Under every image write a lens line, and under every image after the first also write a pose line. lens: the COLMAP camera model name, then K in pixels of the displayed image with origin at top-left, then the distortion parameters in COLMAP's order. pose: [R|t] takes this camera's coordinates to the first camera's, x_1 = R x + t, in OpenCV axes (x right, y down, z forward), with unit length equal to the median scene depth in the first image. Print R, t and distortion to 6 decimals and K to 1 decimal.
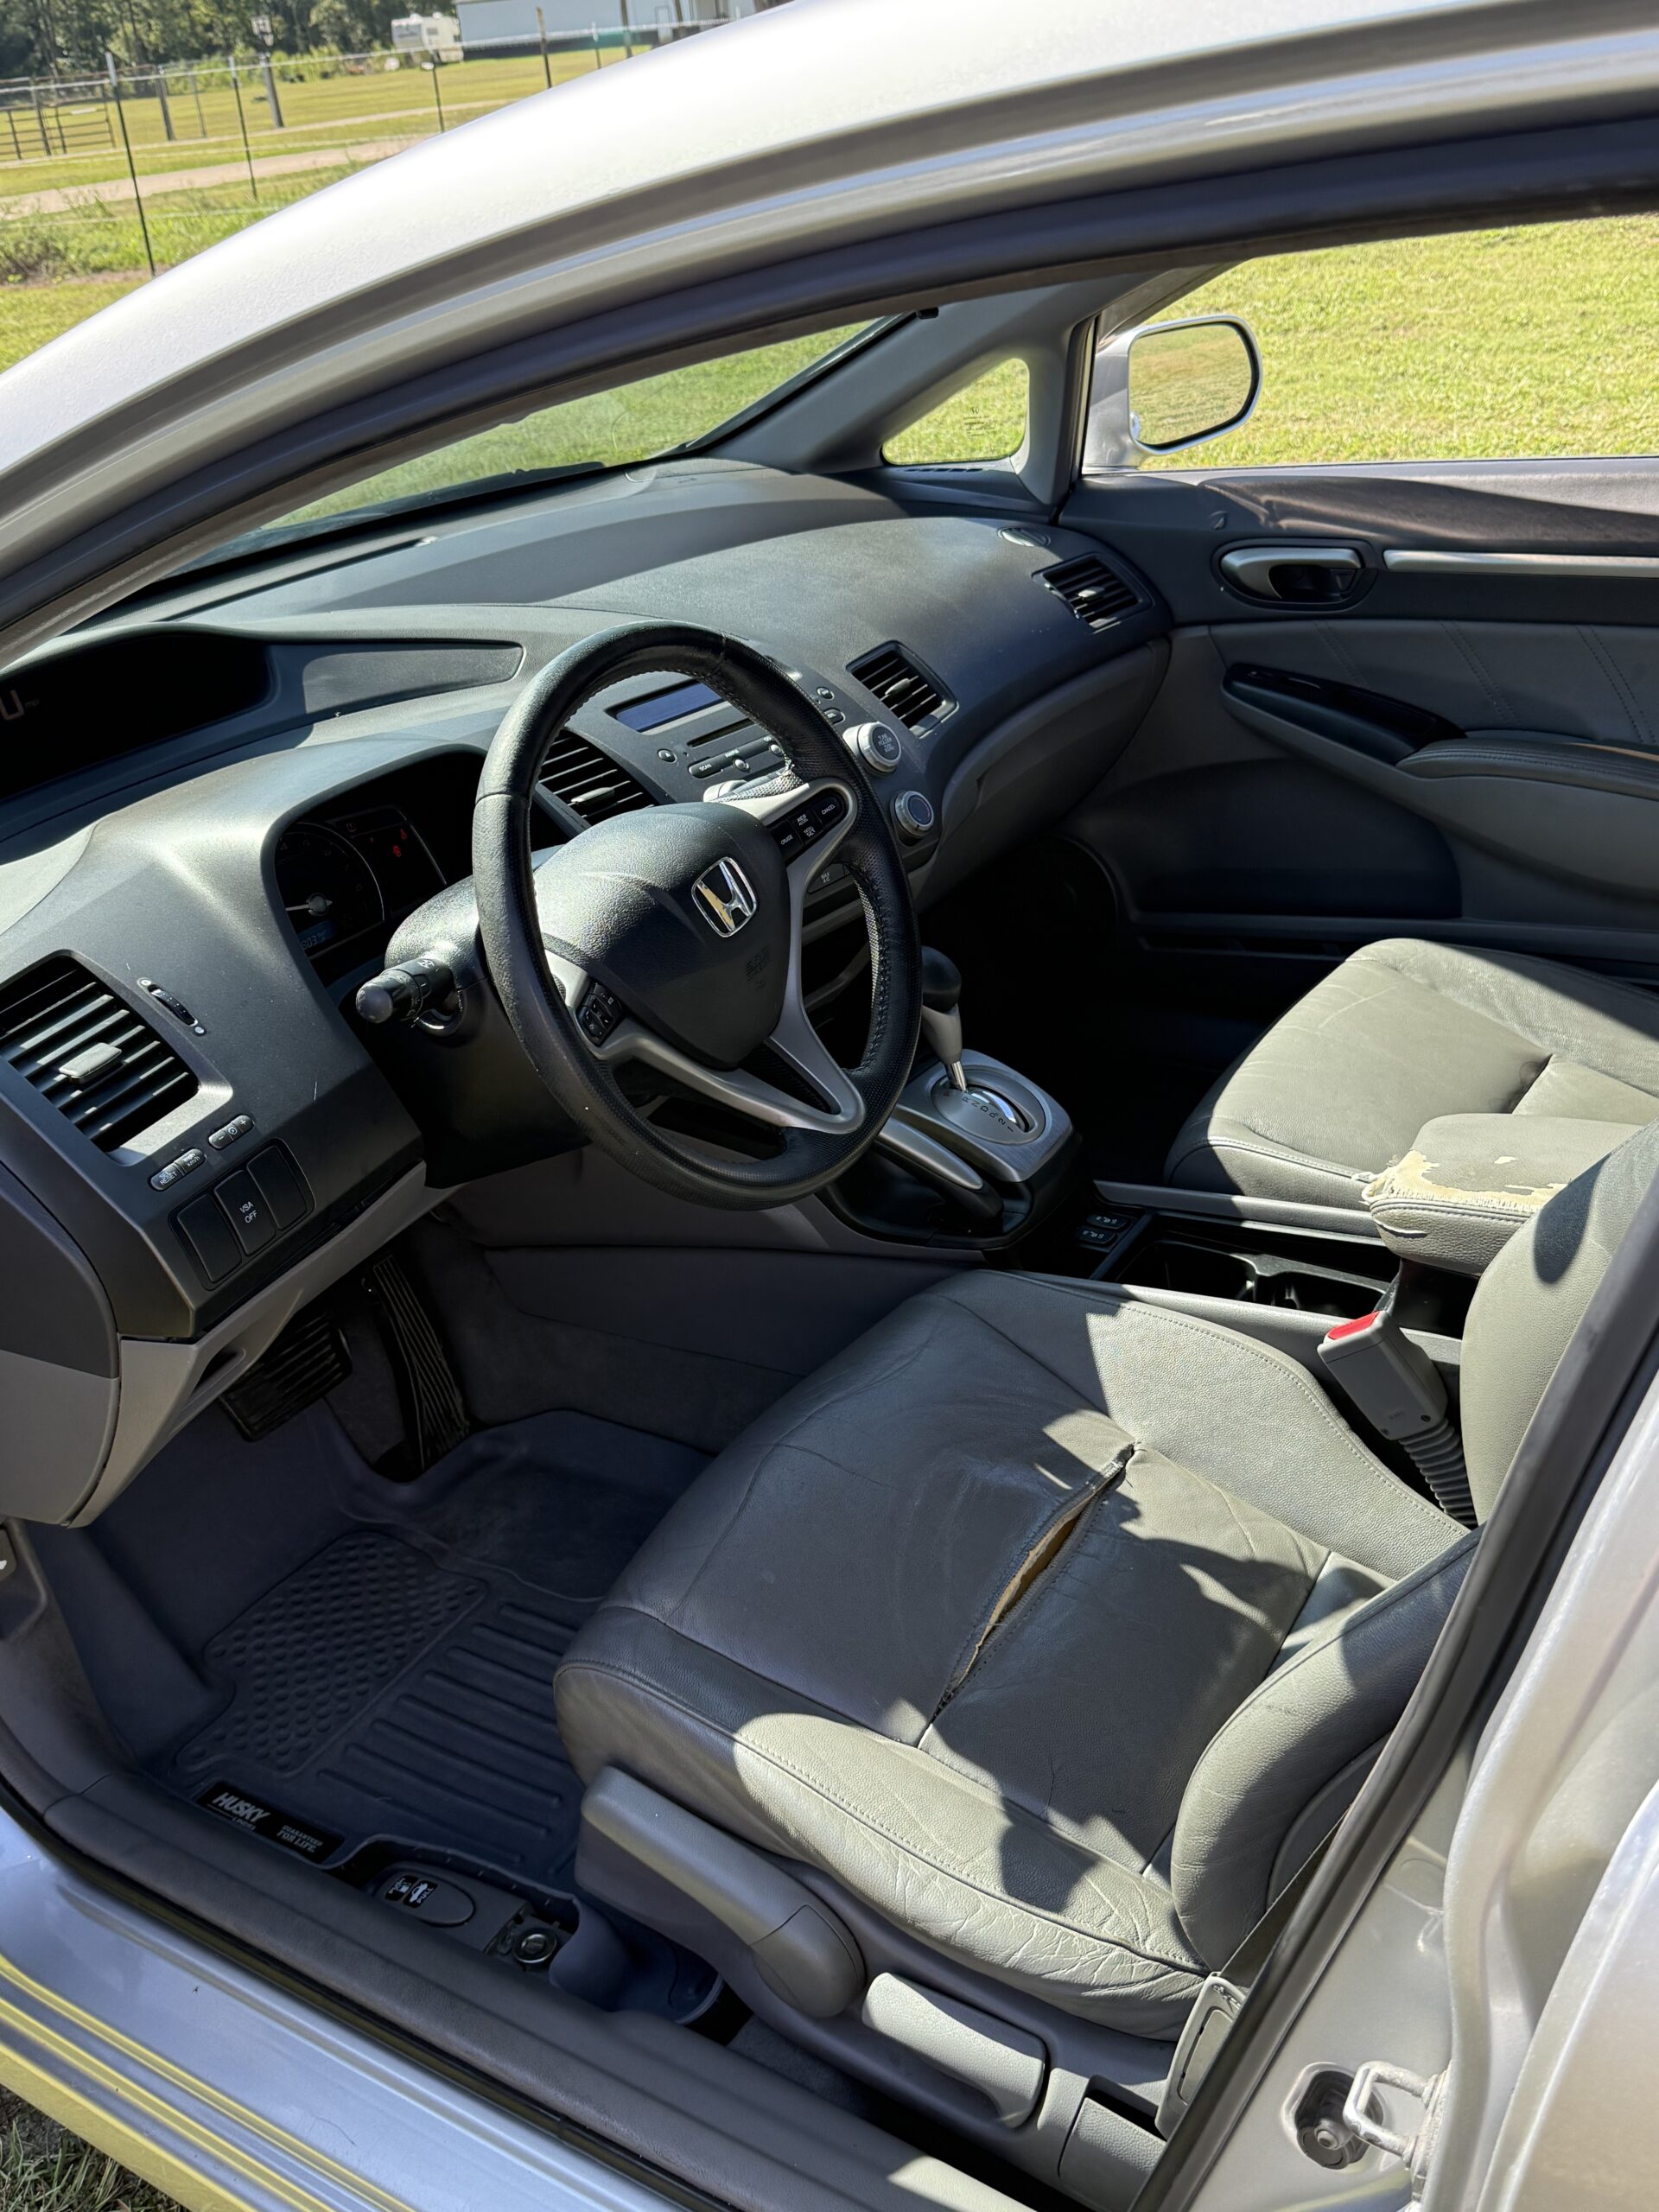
lens RADIAL K [[1997.6, 0, 829.4], [0, 1997.6, 1112.9], [0, 0, 1]] dist [0.139301, -0.260456]
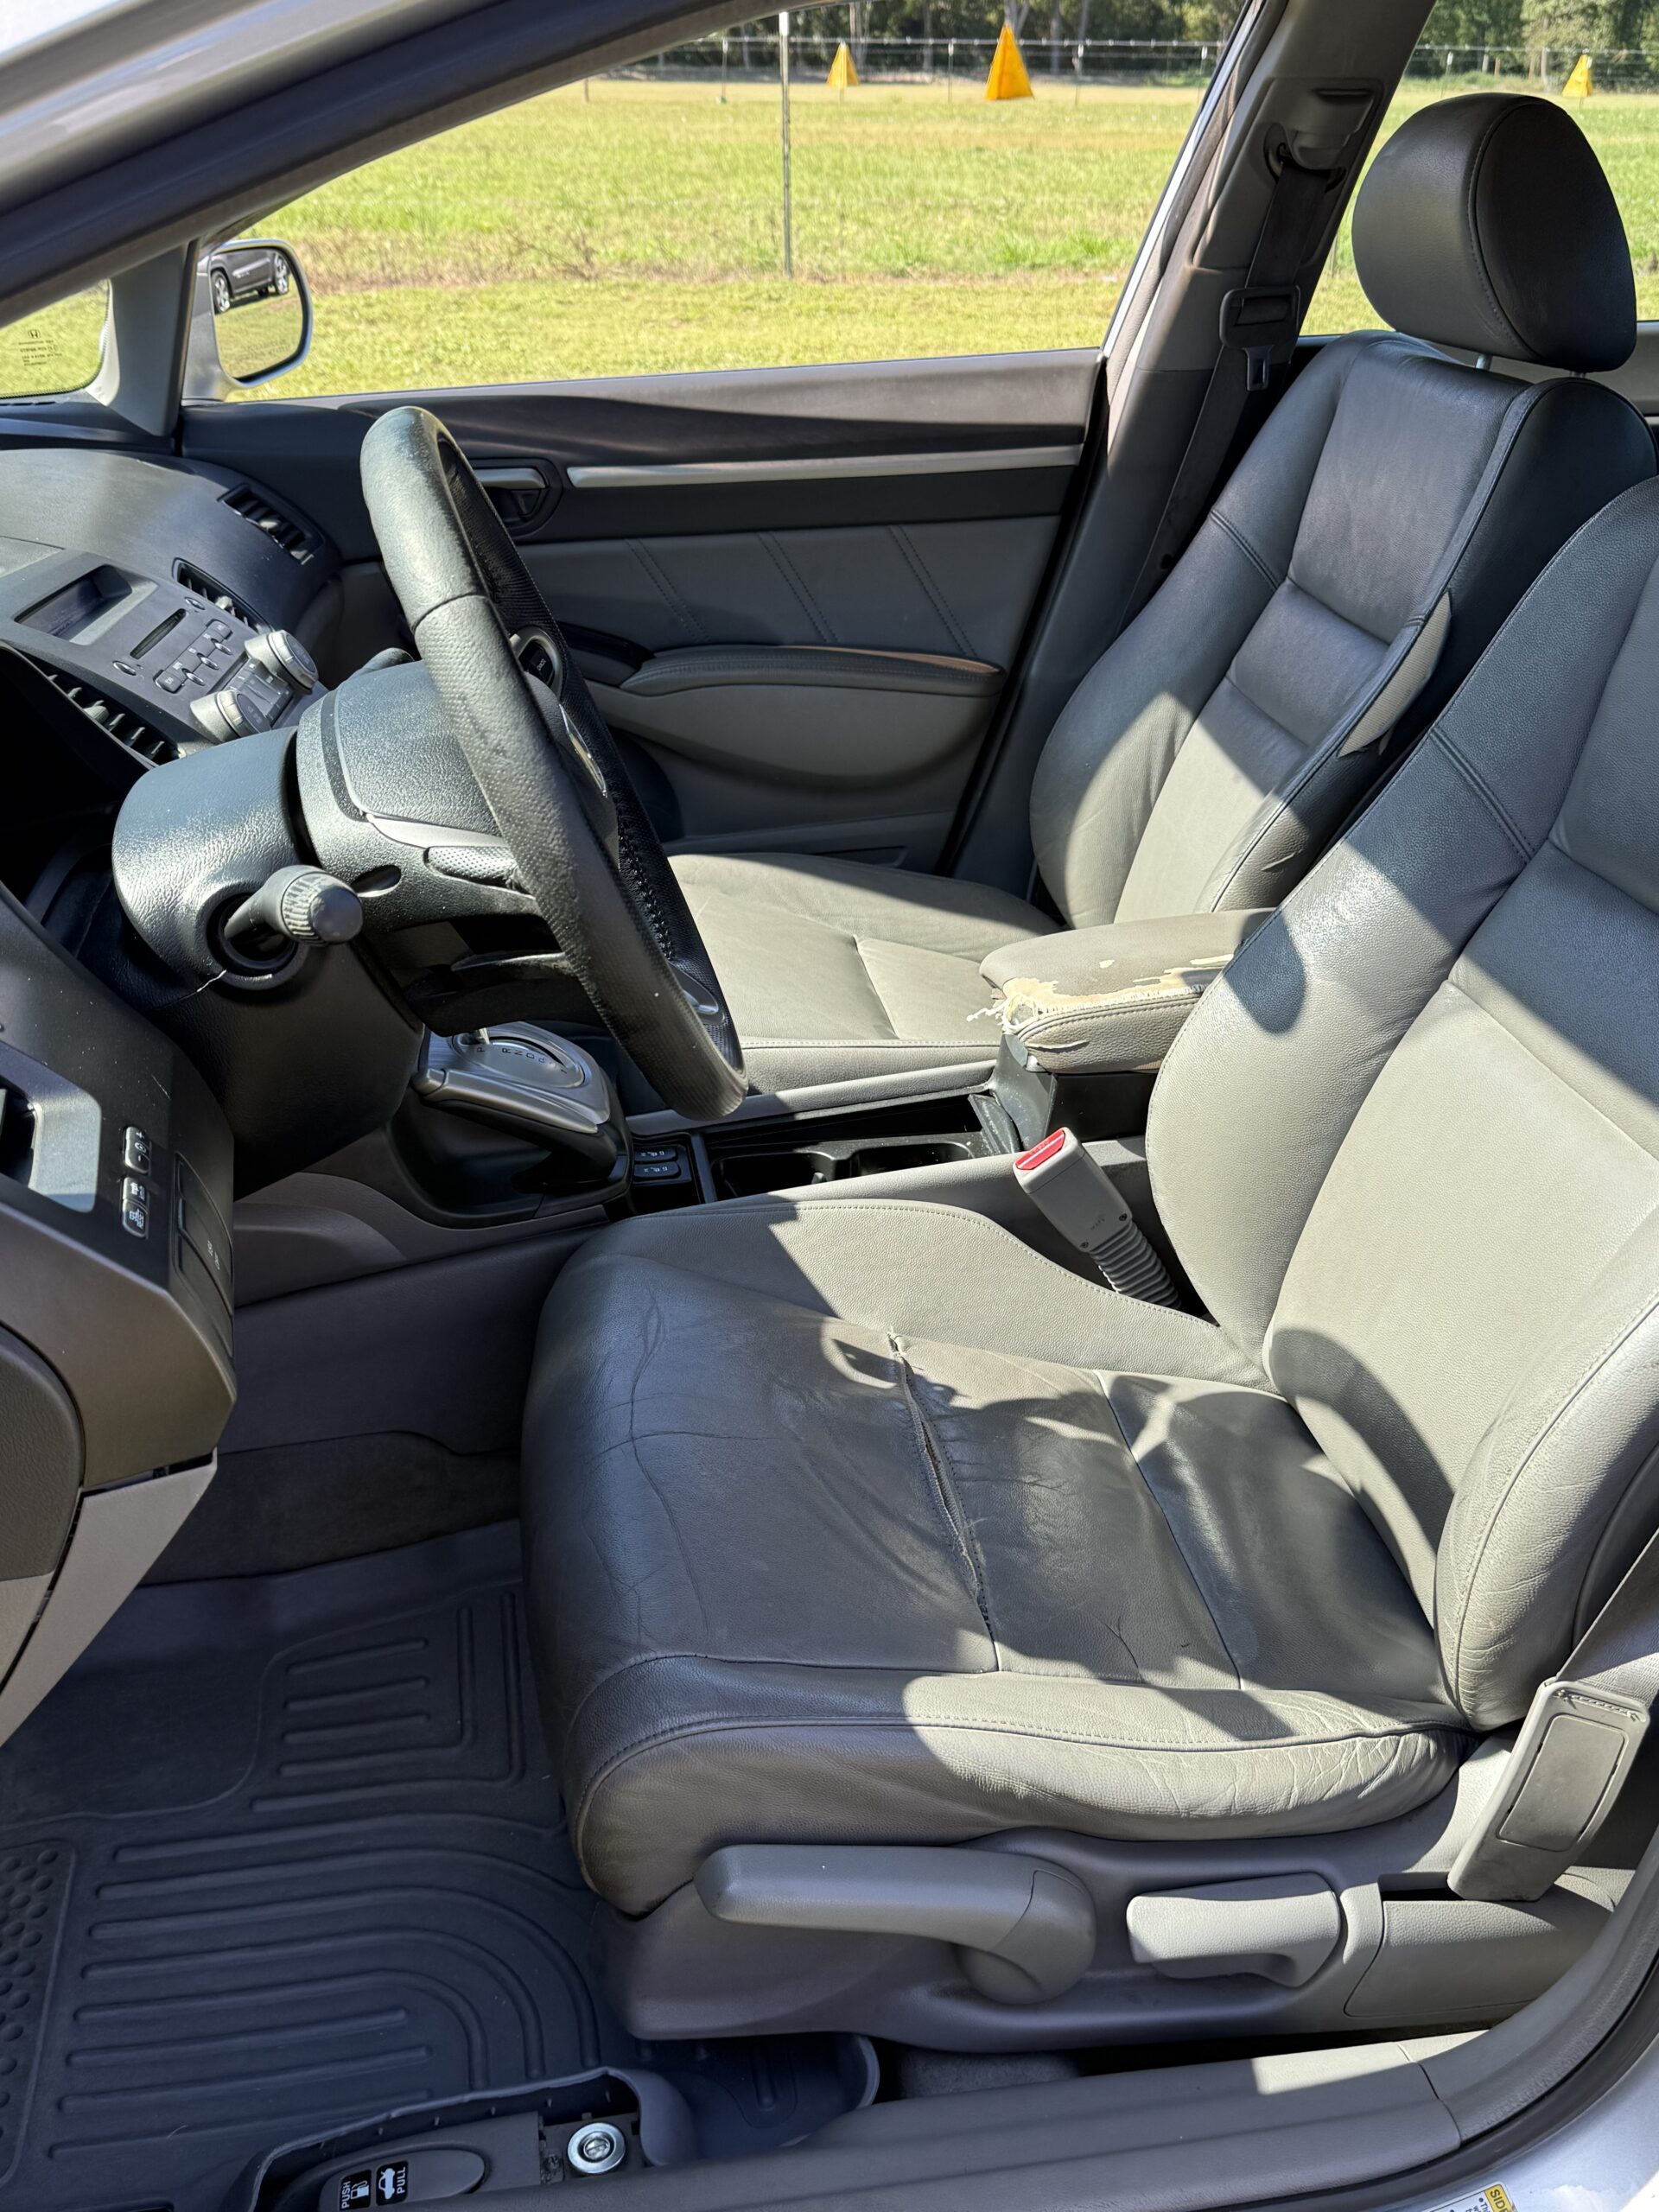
lens RADIAL K [[1997.6, 0, 829.4], [0, 1997.6, 1112.9], [0, 0, 1]] dist [0.139301, -0.260456]
pose [[0.760518, -0.216774, 0.612064, -0.429527], [0.243172, 0.969113, 0.041078, 0.020947], [-0.602064, 0.117596, 0.789741, 0.276942]]
